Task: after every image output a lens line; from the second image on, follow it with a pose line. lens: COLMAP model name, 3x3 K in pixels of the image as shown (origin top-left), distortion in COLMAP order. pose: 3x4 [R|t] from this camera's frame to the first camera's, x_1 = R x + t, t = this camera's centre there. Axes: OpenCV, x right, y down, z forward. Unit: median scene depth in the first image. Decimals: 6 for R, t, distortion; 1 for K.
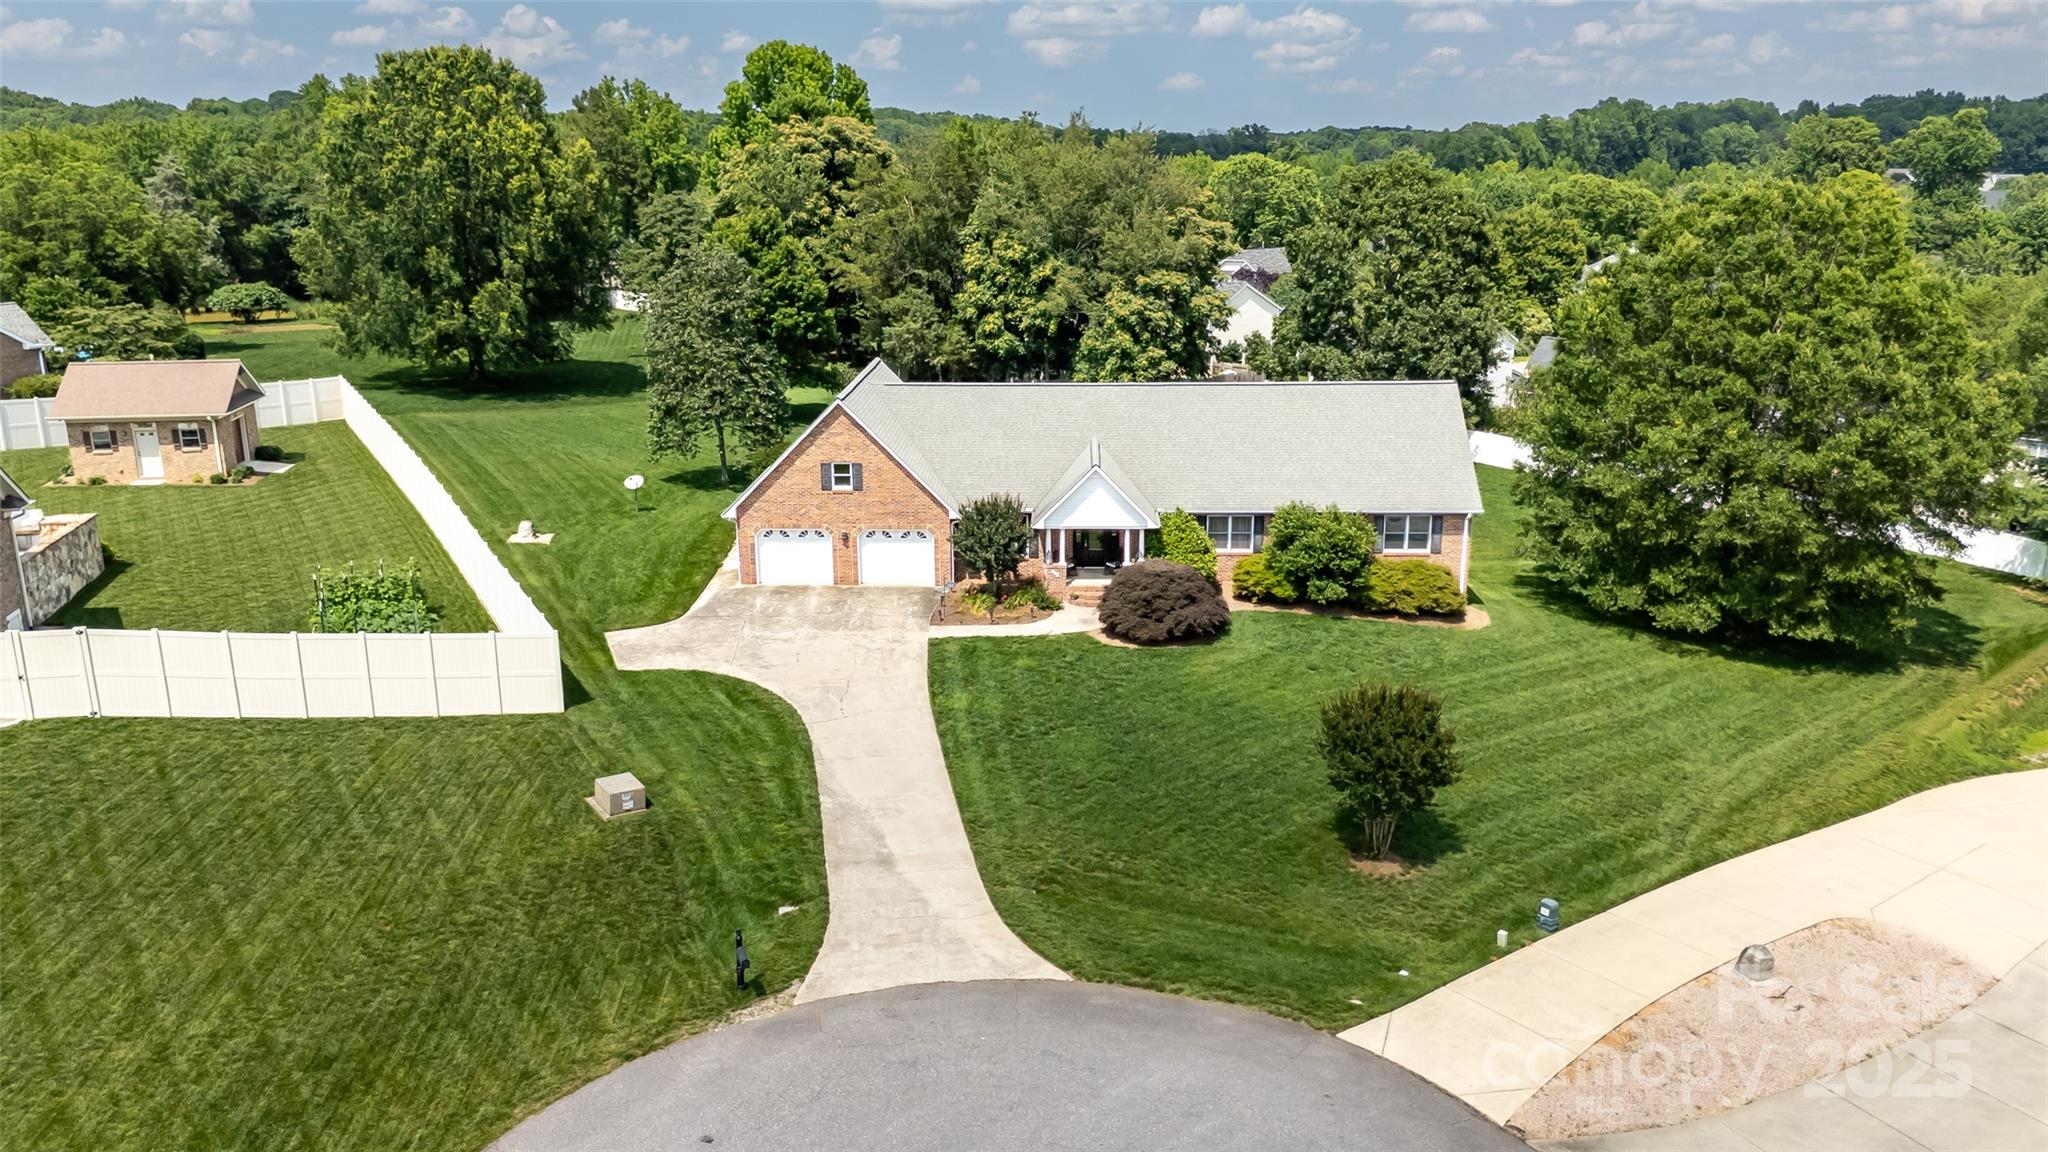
lens RADIAL K [[1554.3, 0, 1024.0], [0, 1554.3, 576.0], [0, 0, 1]] dist [0.037543, -0.057358]
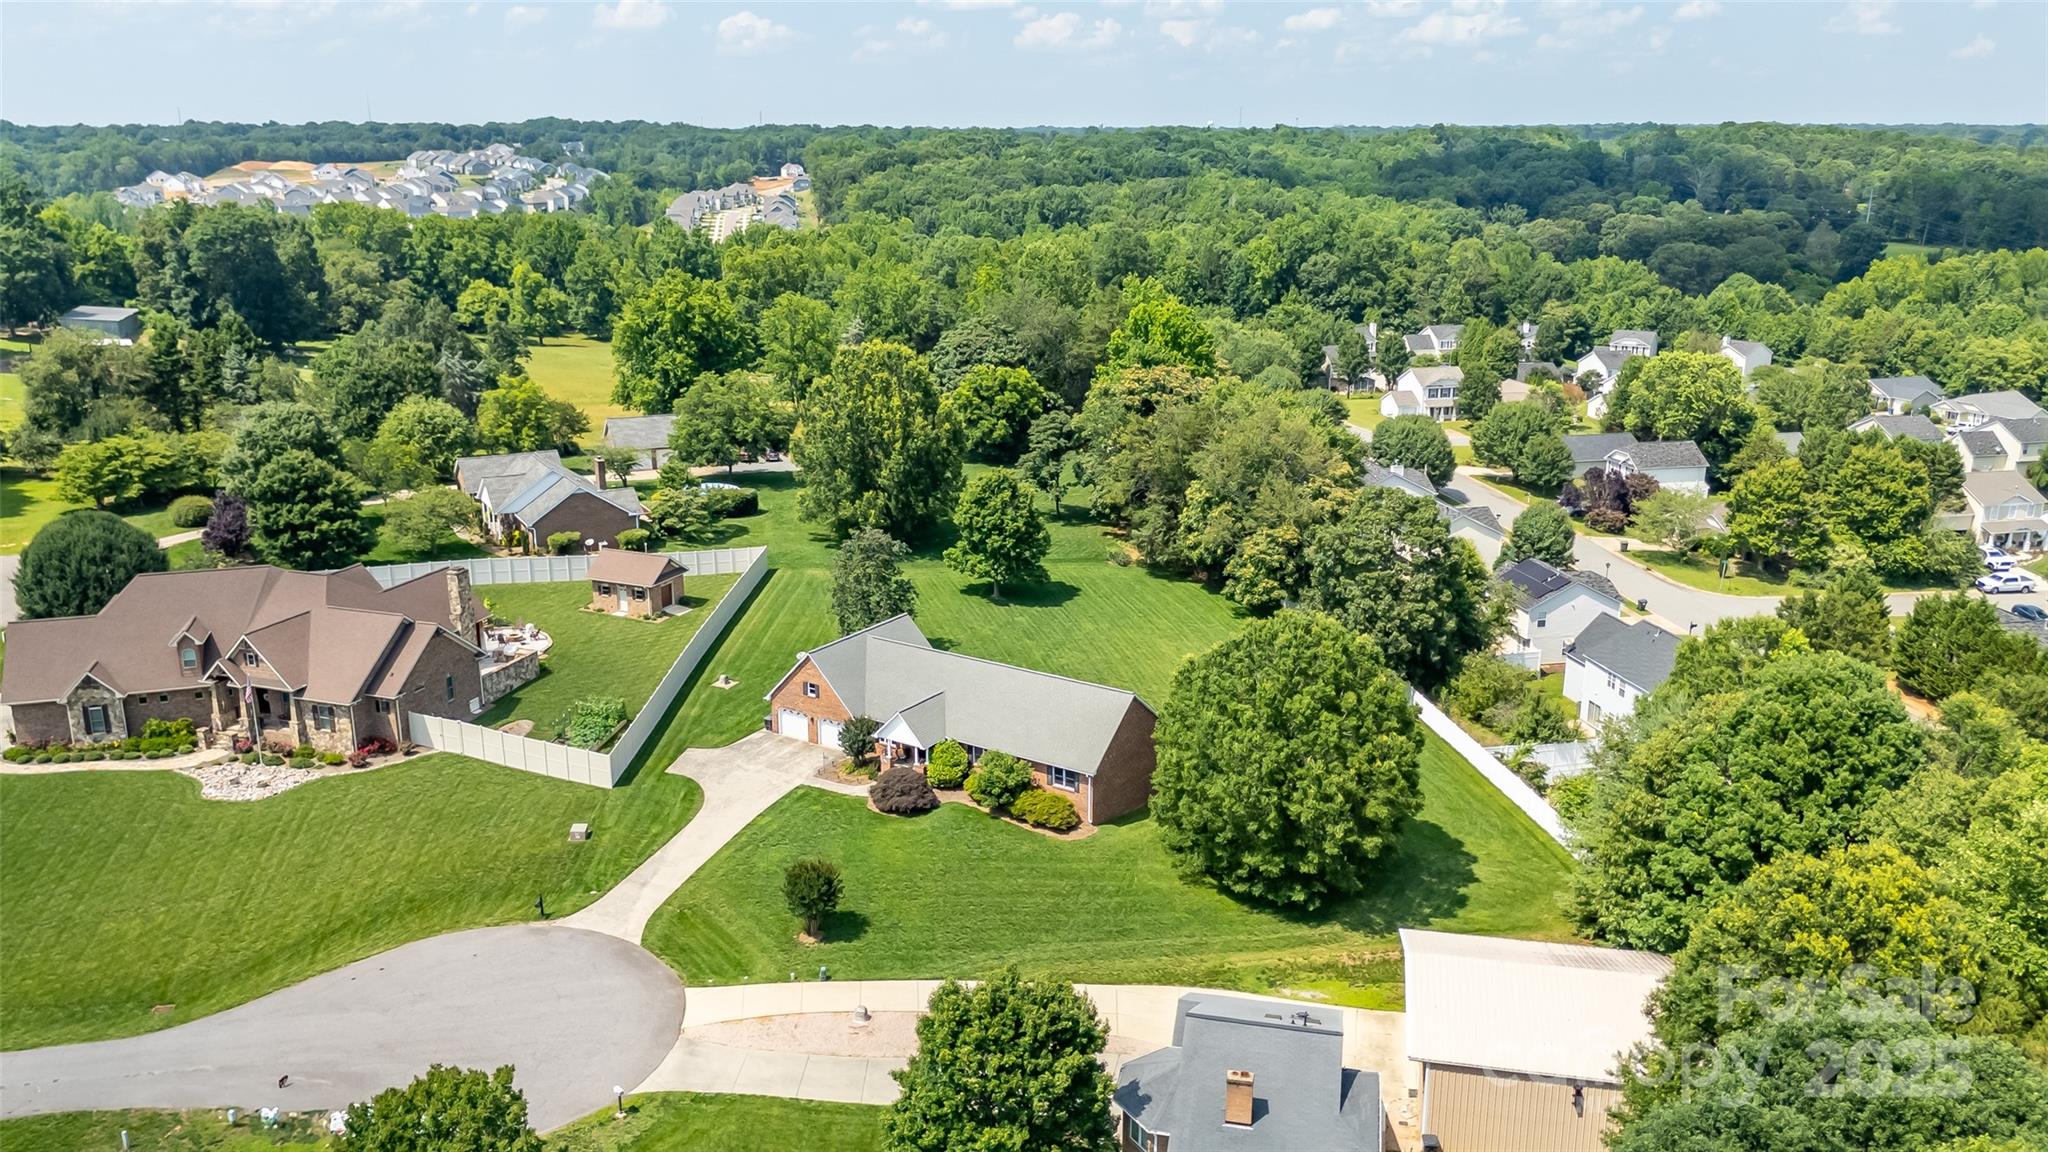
lens RADIAL K [[1554.3, 0, 1024.0], [0, 1554.3, 576.0], [0, 0, 1]] dist [0.037543, -0.057358]
pose [[0.847864, 0.143601, -0.510397, 0.894000], [-0.137205, 0.989259, 0.050406, -0.279675], [0.512153, 0.027292, 0.858460, -0.455283]]
